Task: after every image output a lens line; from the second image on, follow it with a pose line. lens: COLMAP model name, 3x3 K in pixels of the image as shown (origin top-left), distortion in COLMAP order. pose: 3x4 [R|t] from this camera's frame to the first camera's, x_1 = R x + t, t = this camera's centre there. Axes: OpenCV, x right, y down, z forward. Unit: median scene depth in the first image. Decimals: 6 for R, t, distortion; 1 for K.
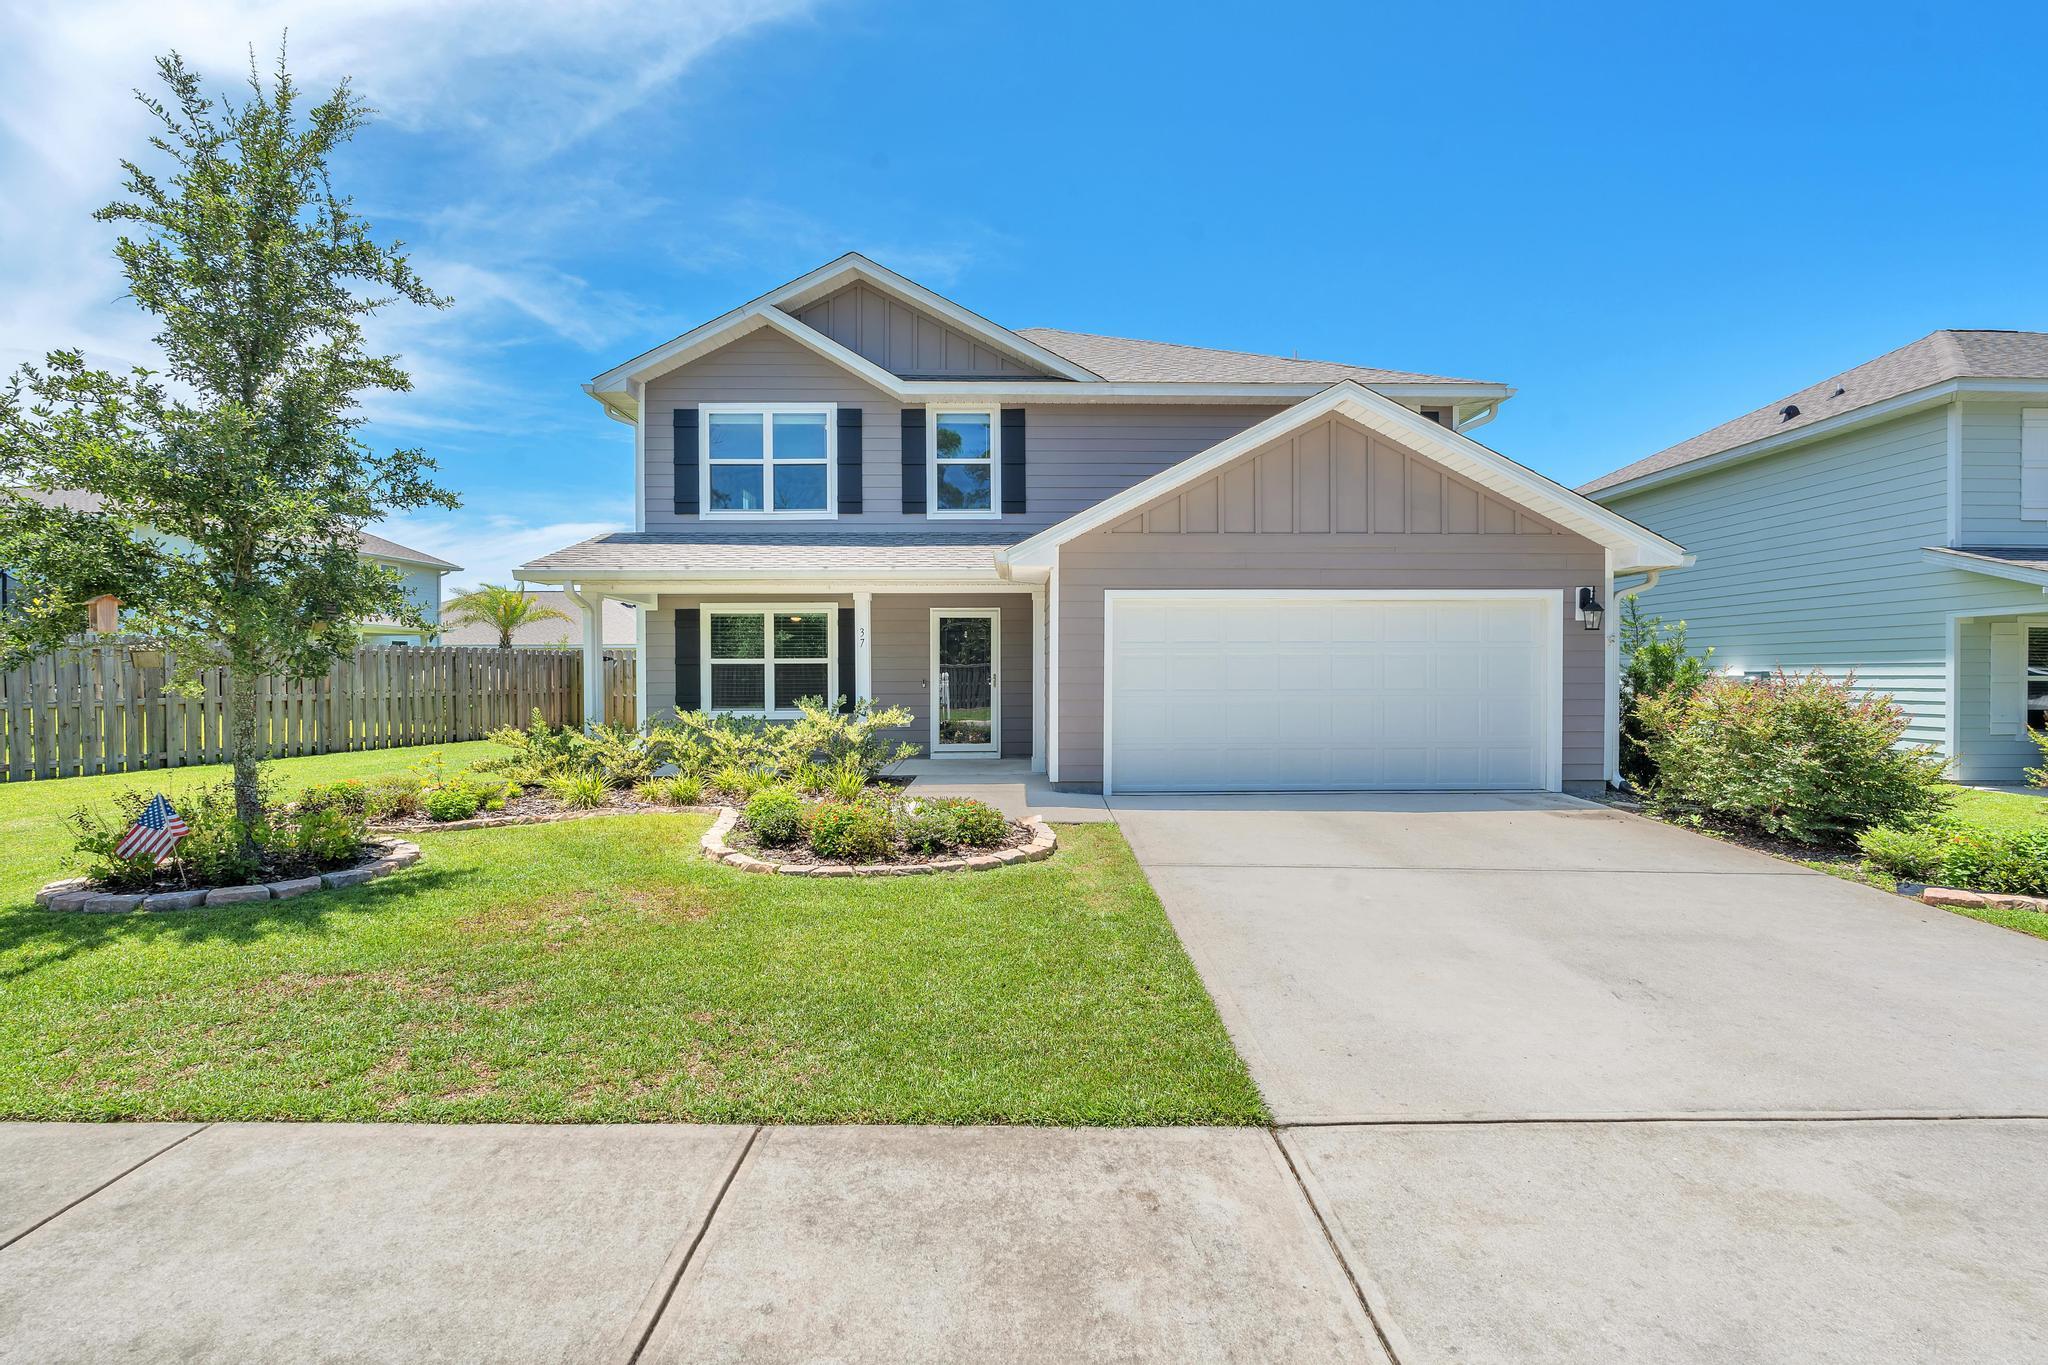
lens RADIAL K [[913.3, 0, 1029.2], [0, 913.3, 682.2], [0, 0, 1]] dist [-0.002841, 0.000097]
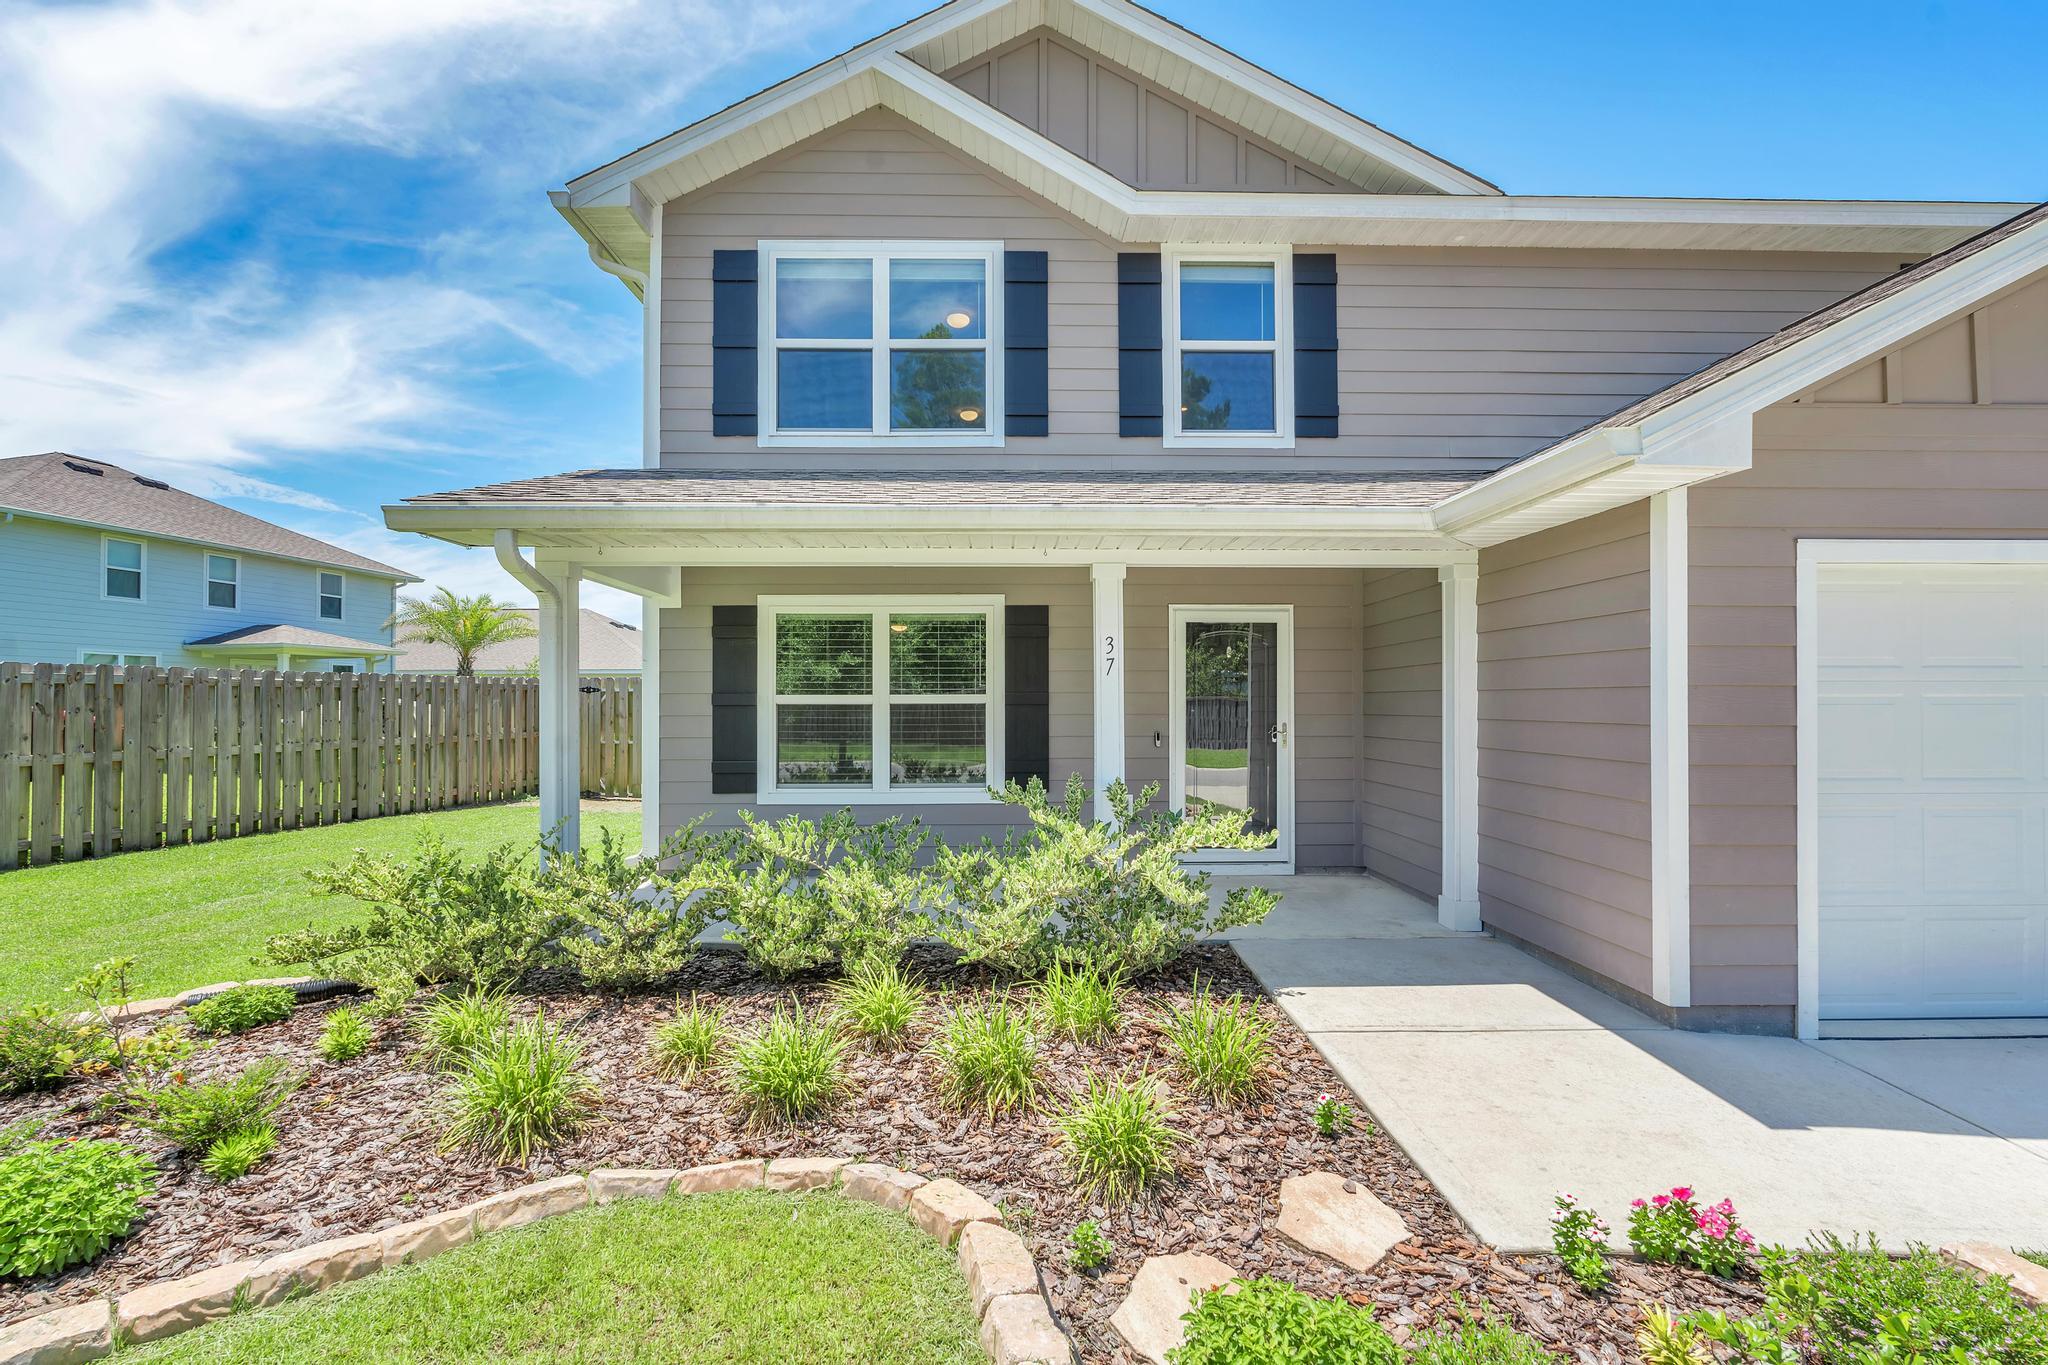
lens RADIAL K [[913.3, 0, 1014.5], [0, 913.3, 688.5], [0, 0, 1]] dist [-0.002841, 0.000097]
pose [[0.999995, 0.002166, -0.002415, -0.202575], [-0.002220, 0.999749, -0.022301, -0.017859], [0.002366, 0.022306, 0.999748, 0.445588]]
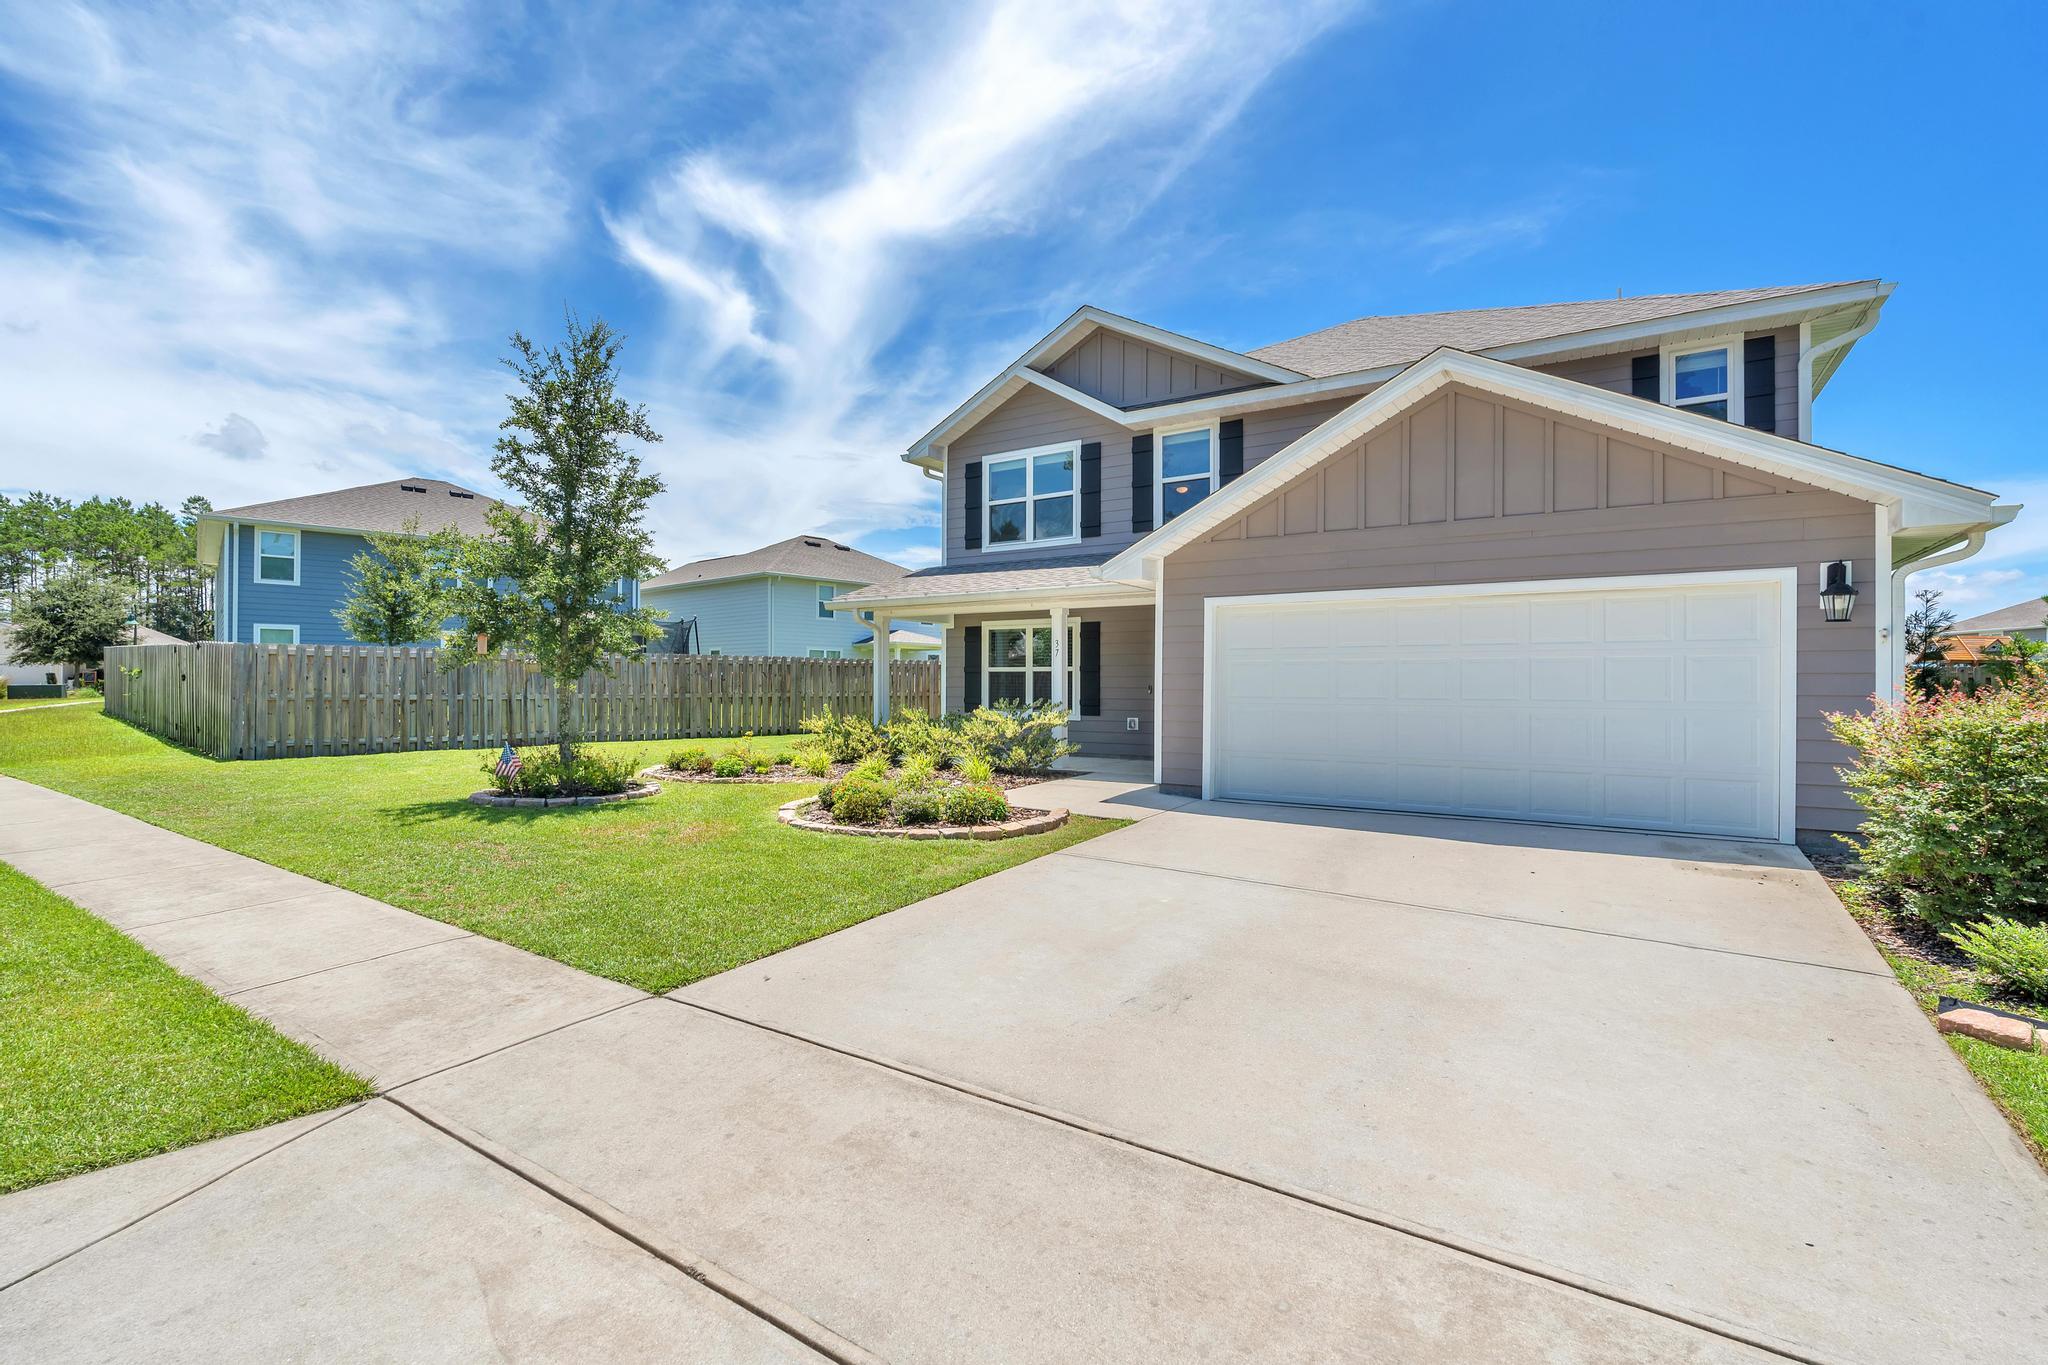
lens RADIAL K [[913.3, 0, 1027.7], [0, 913.3, 678.9], [0, 0, 1]] dist [-0.002841, 0.000097]
pose [[0.825717, 0.003698, -0.564073, 0.372592], [-0.011796, 0.999873, -0.010712, 0.001944], [0.563962, 0.015499, 0.825655, 0.037452]]
